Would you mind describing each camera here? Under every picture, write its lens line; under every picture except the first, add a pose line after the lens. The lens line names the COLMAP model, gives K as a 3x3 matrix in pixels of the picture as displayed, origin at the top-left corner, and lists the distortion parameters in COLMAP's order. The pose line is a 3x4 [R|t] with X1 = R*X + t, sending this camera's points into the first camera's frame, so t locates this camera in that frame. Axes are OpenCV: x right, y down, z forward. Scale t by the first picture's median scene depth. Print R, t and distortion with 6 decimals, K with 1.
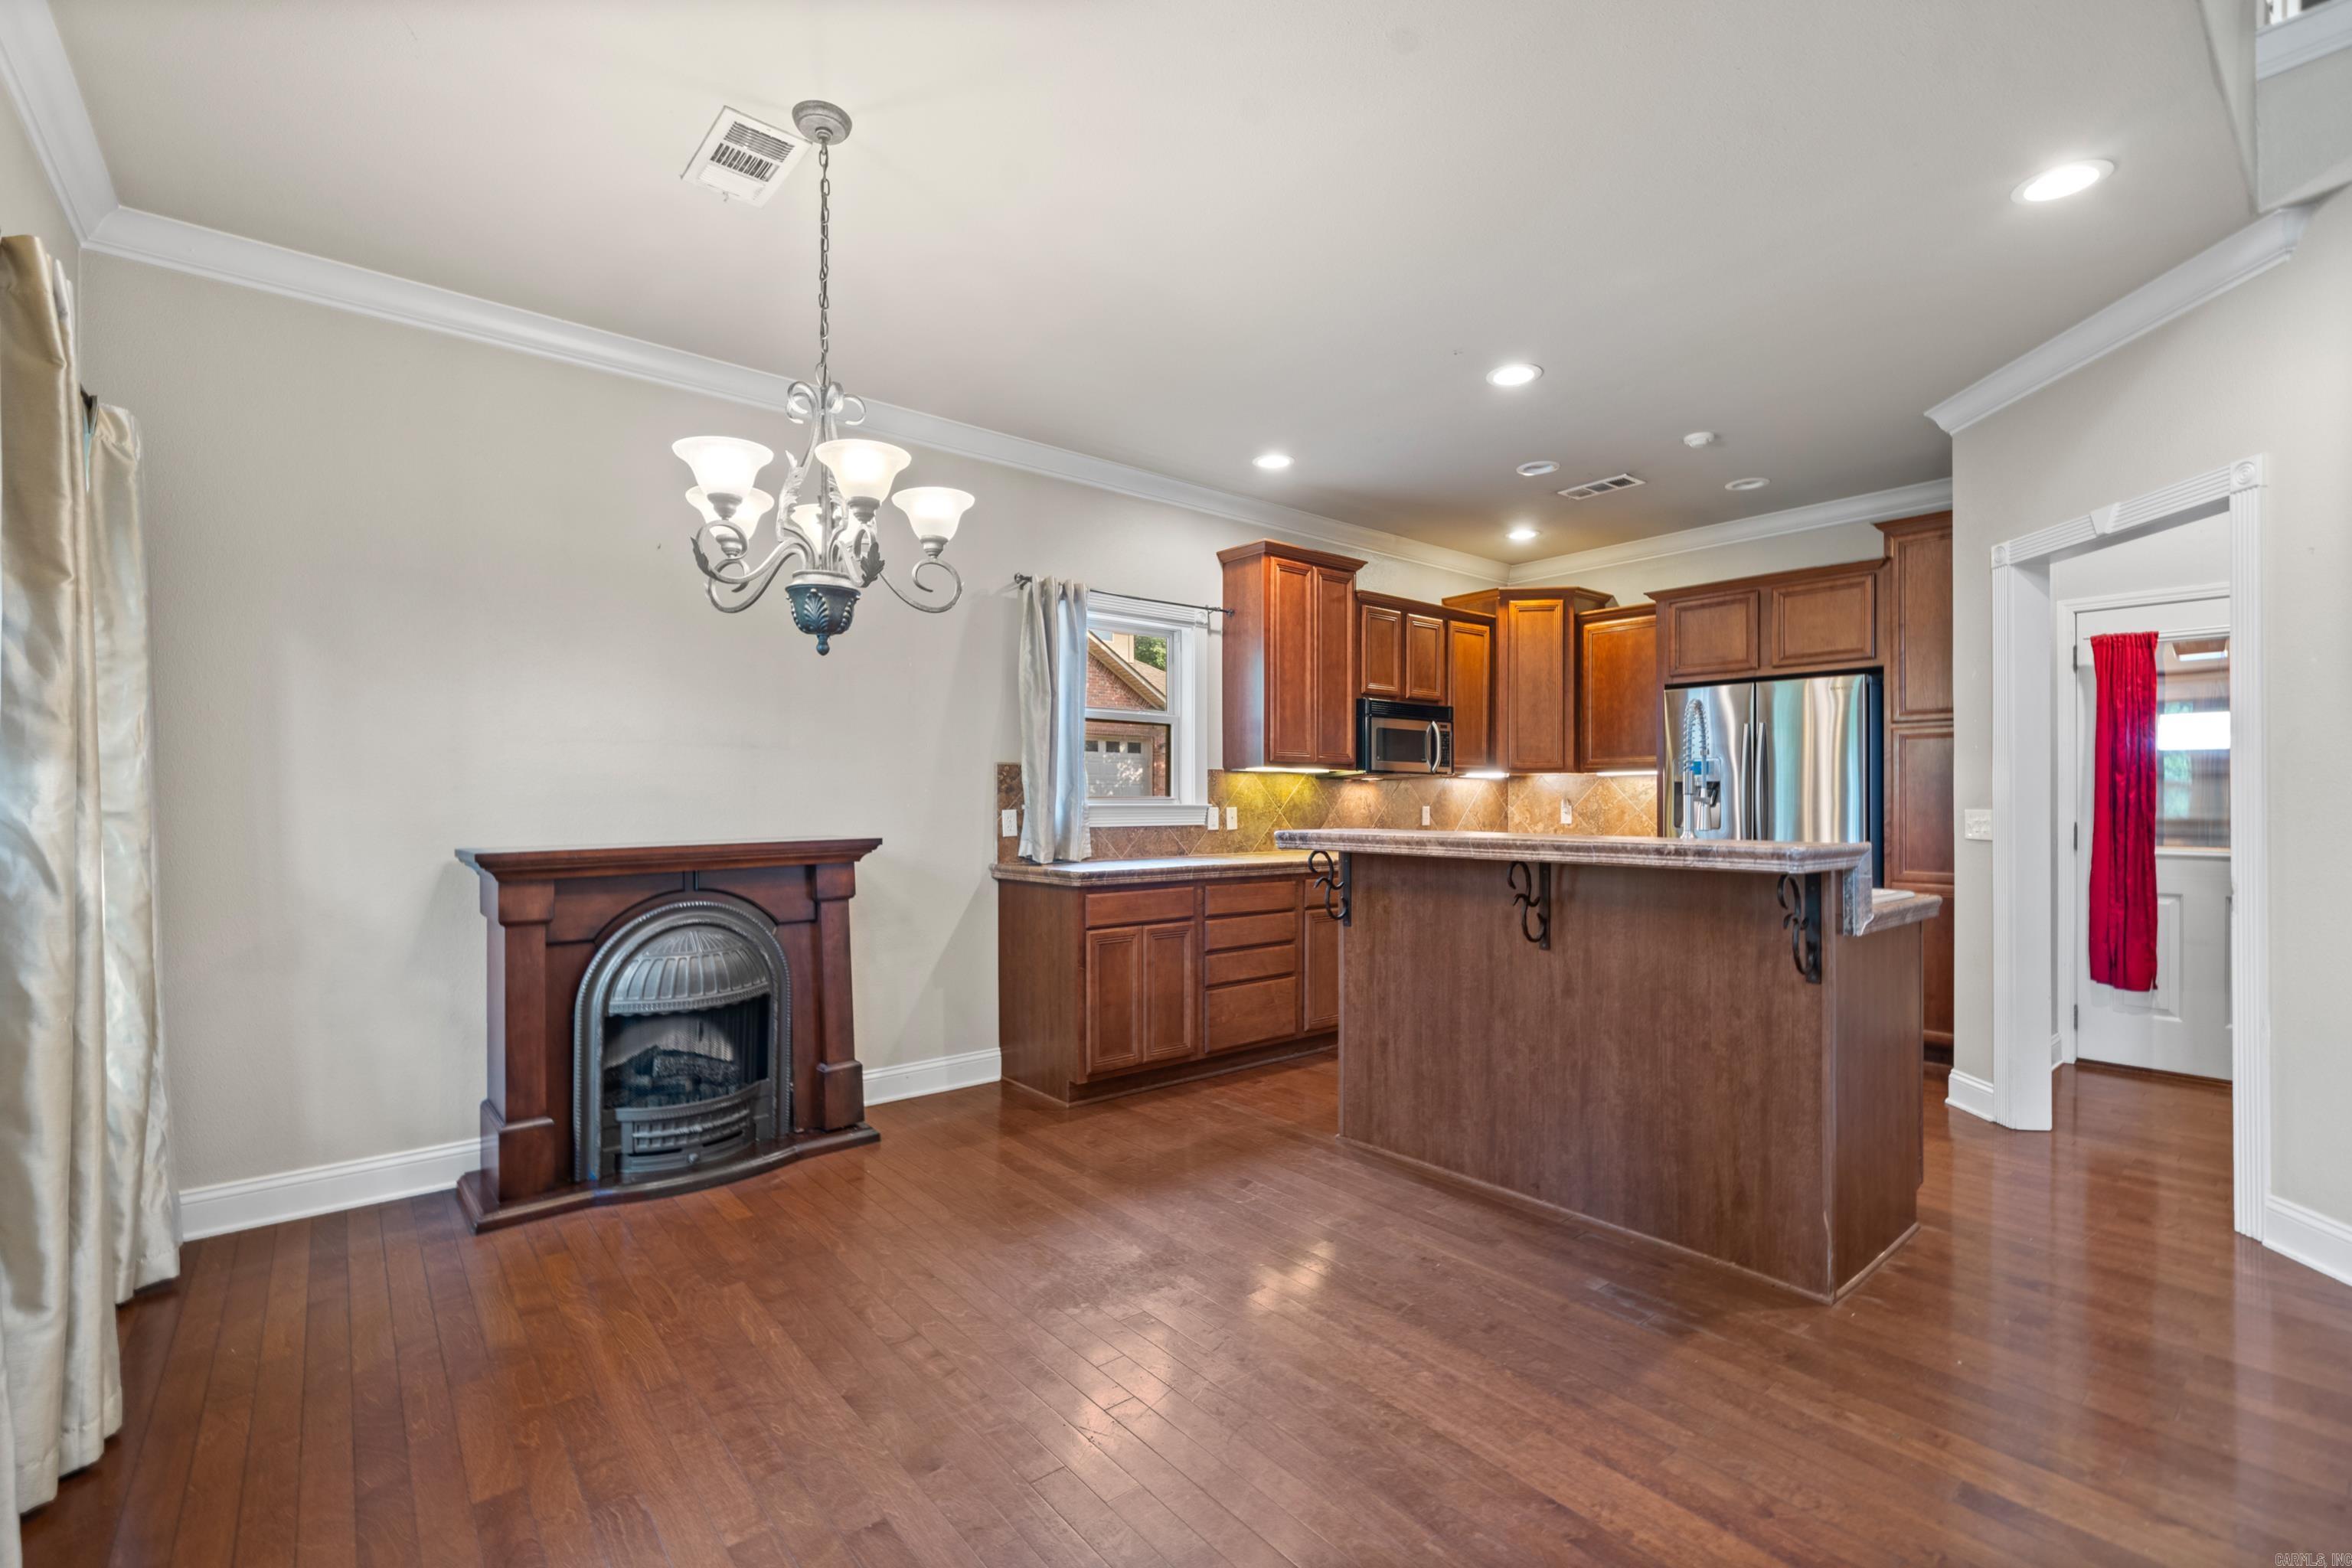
lens RADIAL K [[1018.1, 0, 1164.6], [0, 1018.1, 797.2], [0, 0, 1]] dist [-0.003102, 0.000386]
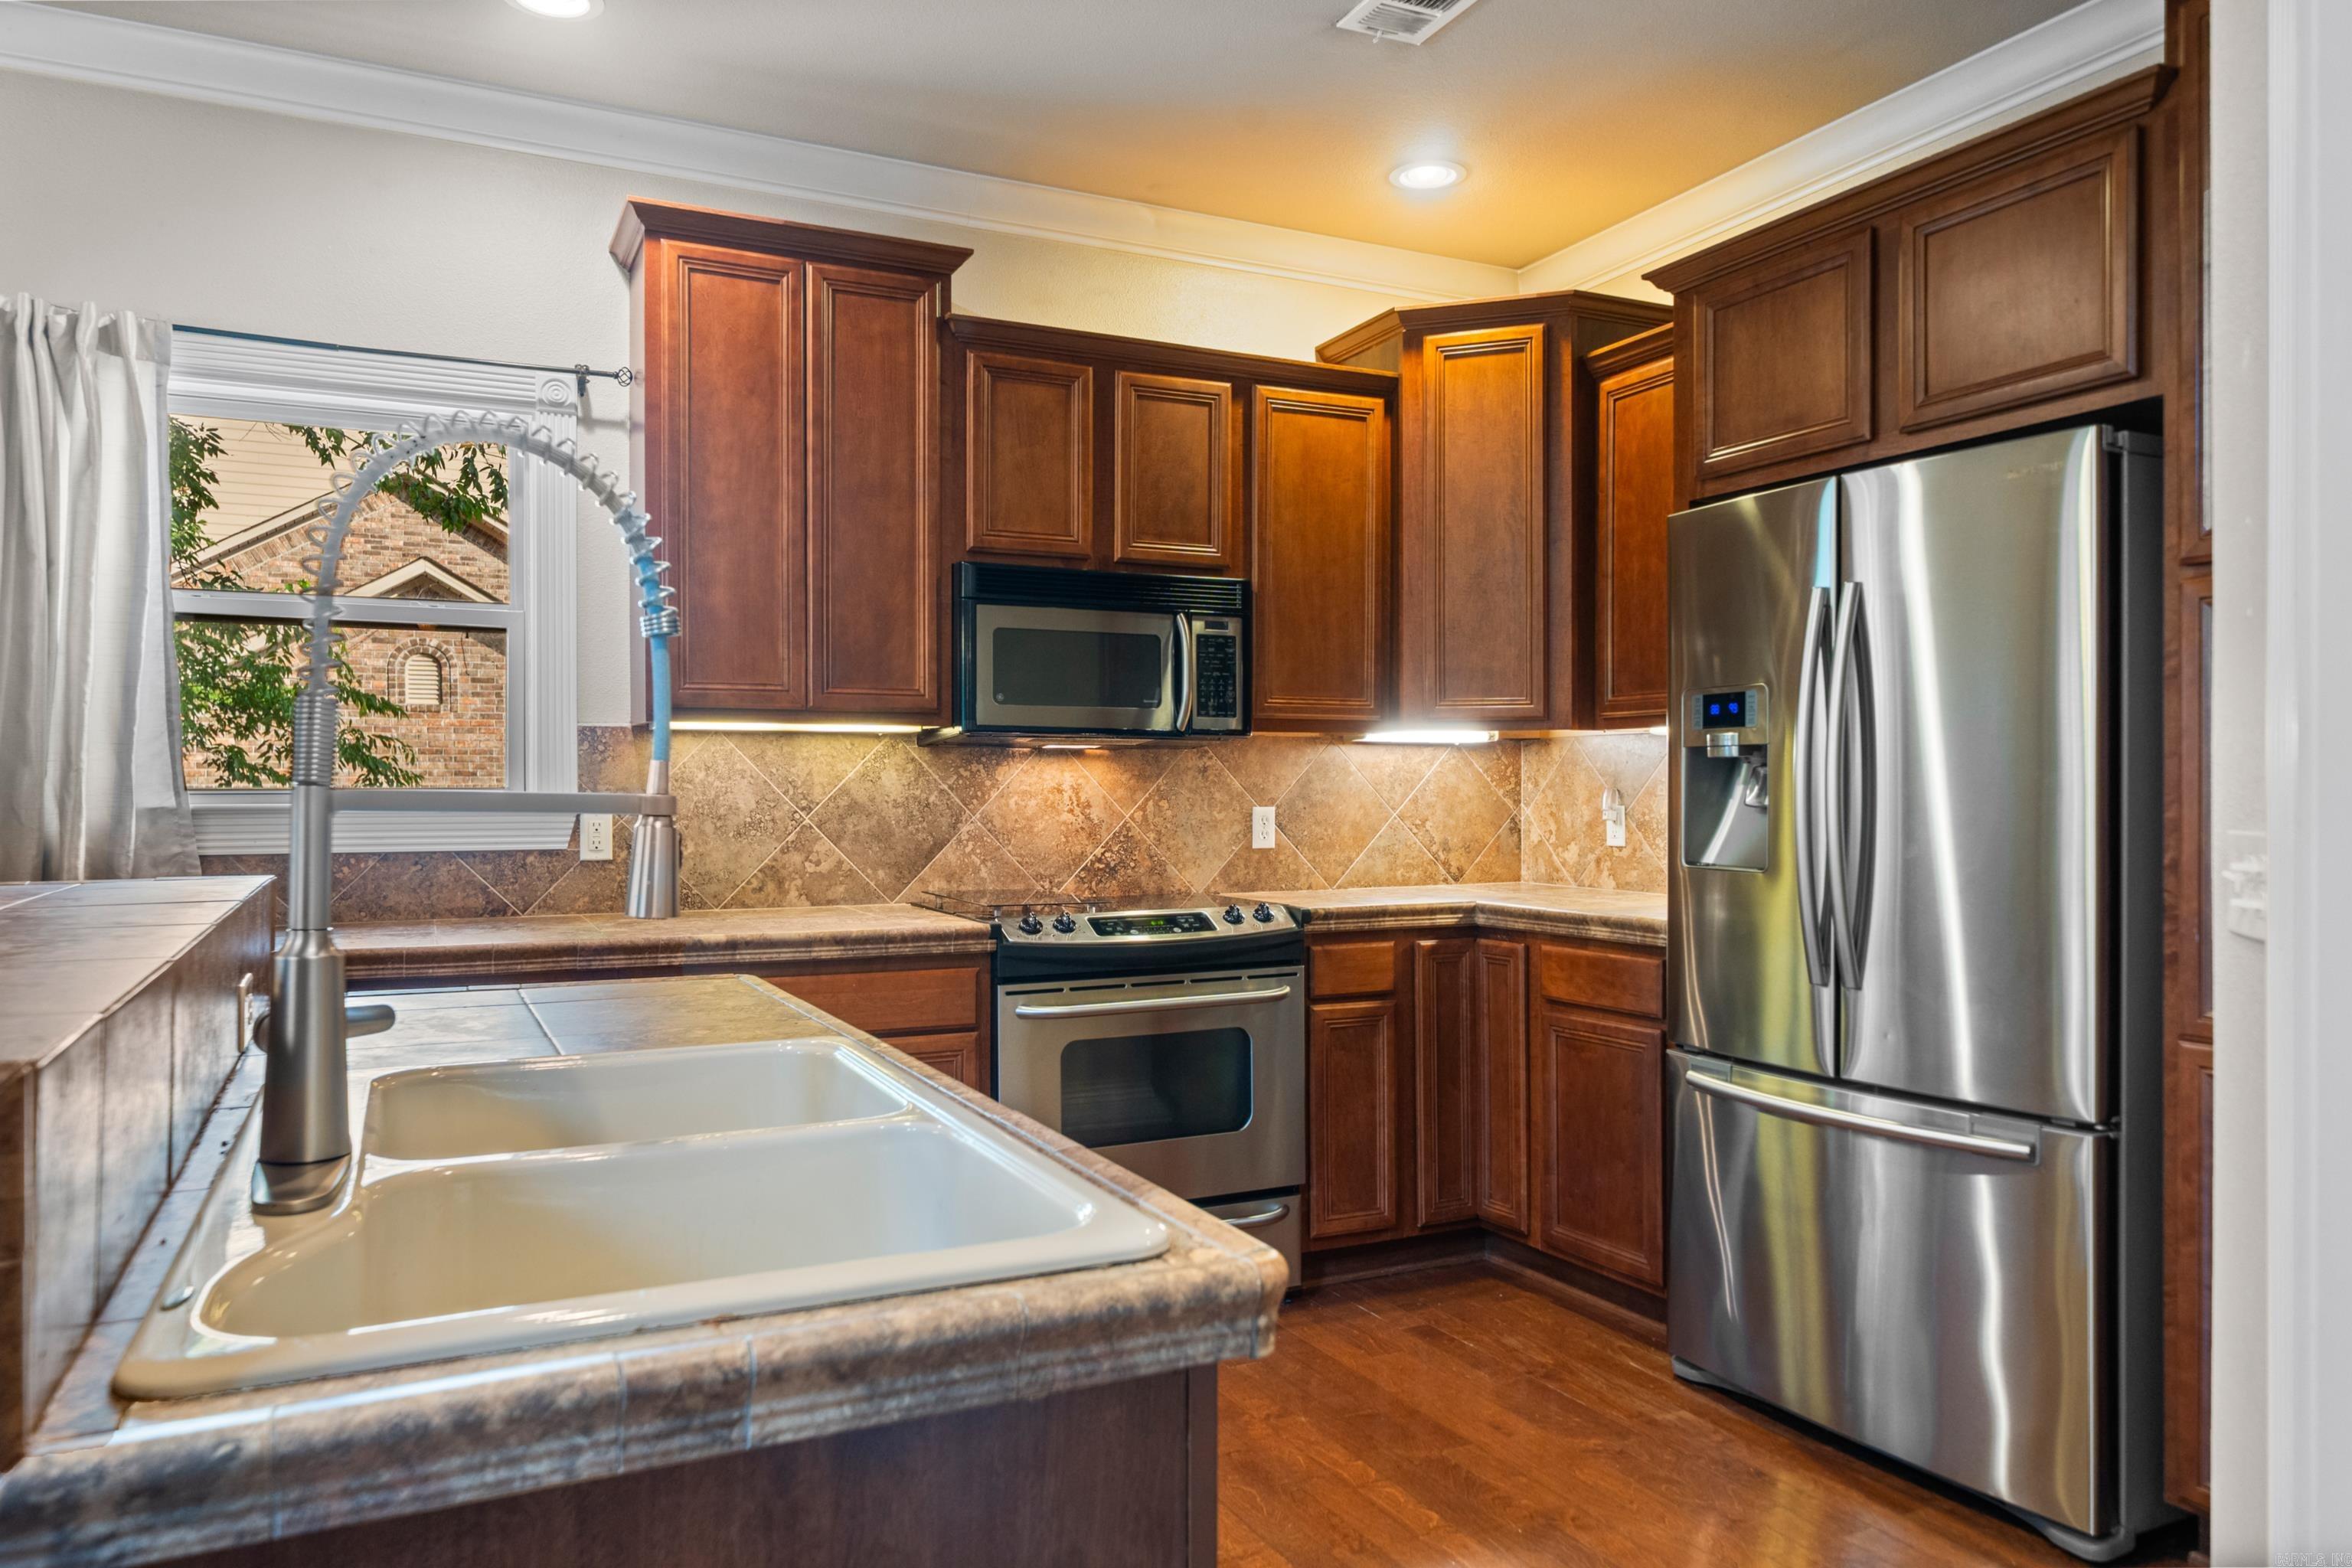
lens RADIAL K [[1576.2, 0, 1173.9], [0, 1576.2, 794.7], [0, 0, 1]] dist [-0.006770, -0.001645]
pose [[0.974380, -0.001038, -0.224904, 0.461234], [0.002237, 0.999985, 0.005075, -0.000219], [0.224896, -0.005448, 0.974368, 0.379776]]
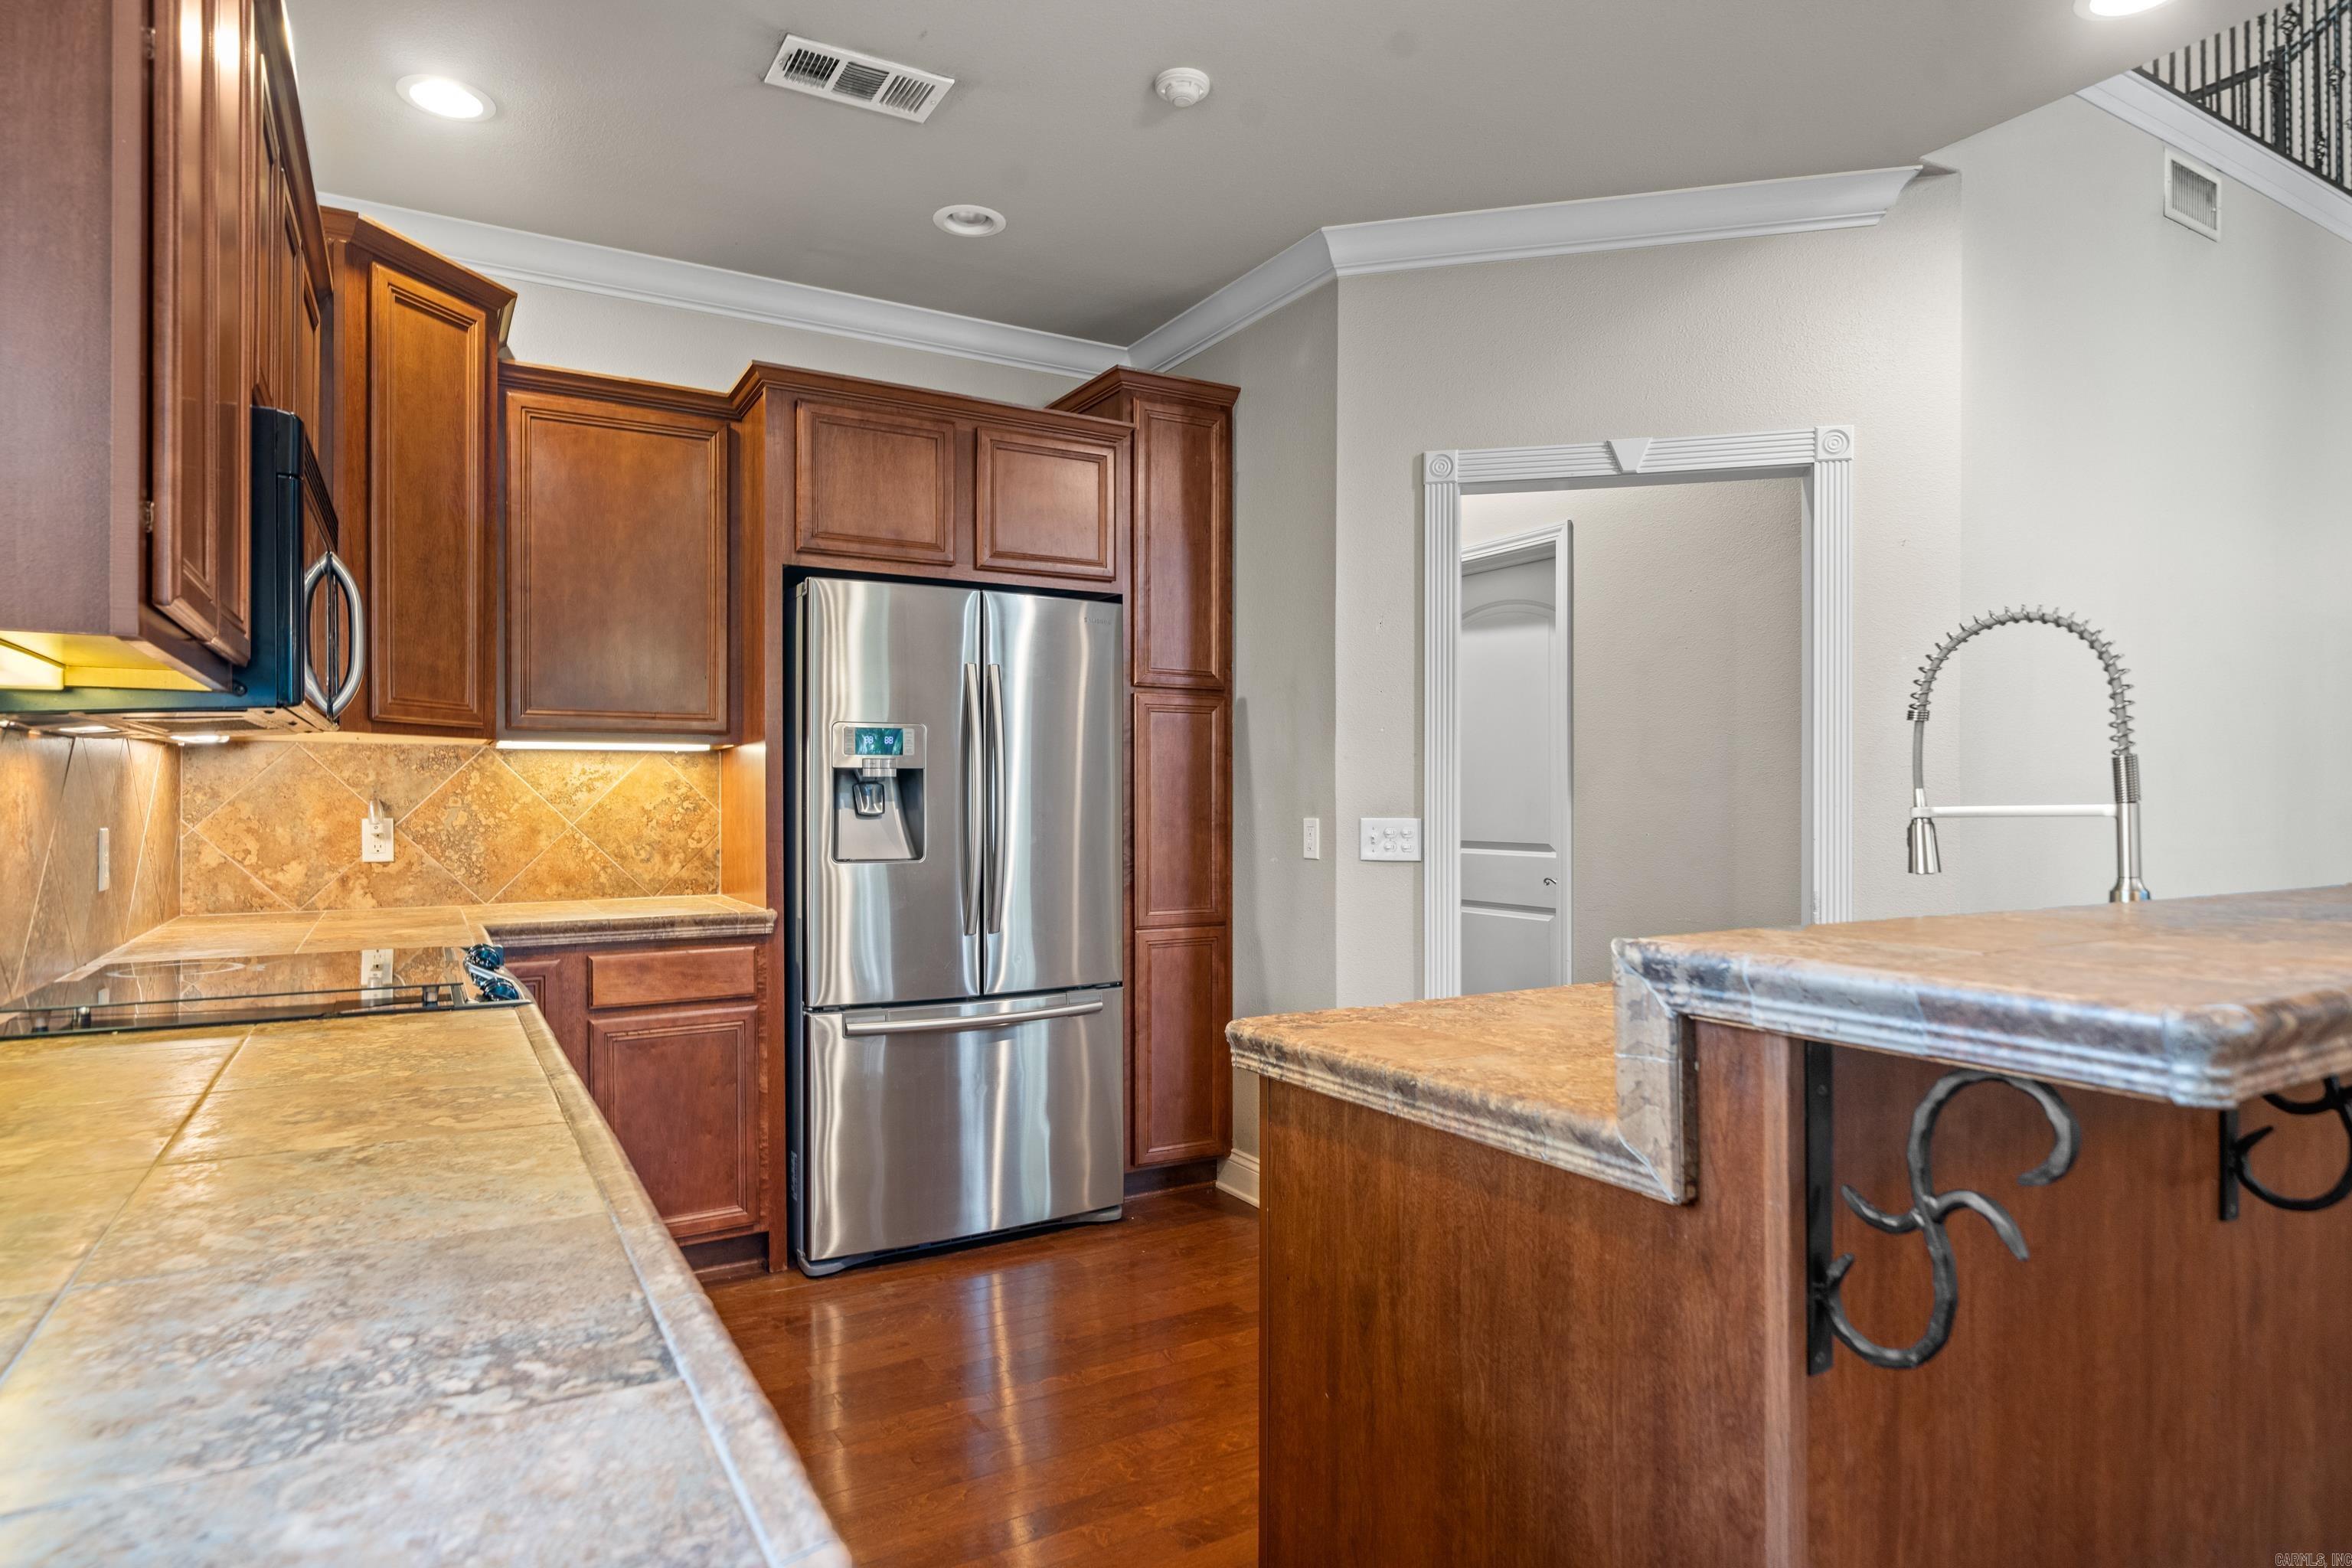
lens RADIAL K [[1288.7, 0, 1178.3], [0, 1288.7, 794.4], [0, 0, 1]] dist [0.010840, 0.000028]
pose [[0.154207, -0.000199, 0.988039, -0.089987], [-0.001004, 0.999999, 0.000358, -0.002352], [-0.988038, -0.001047, 0.154206, 0.767057]]
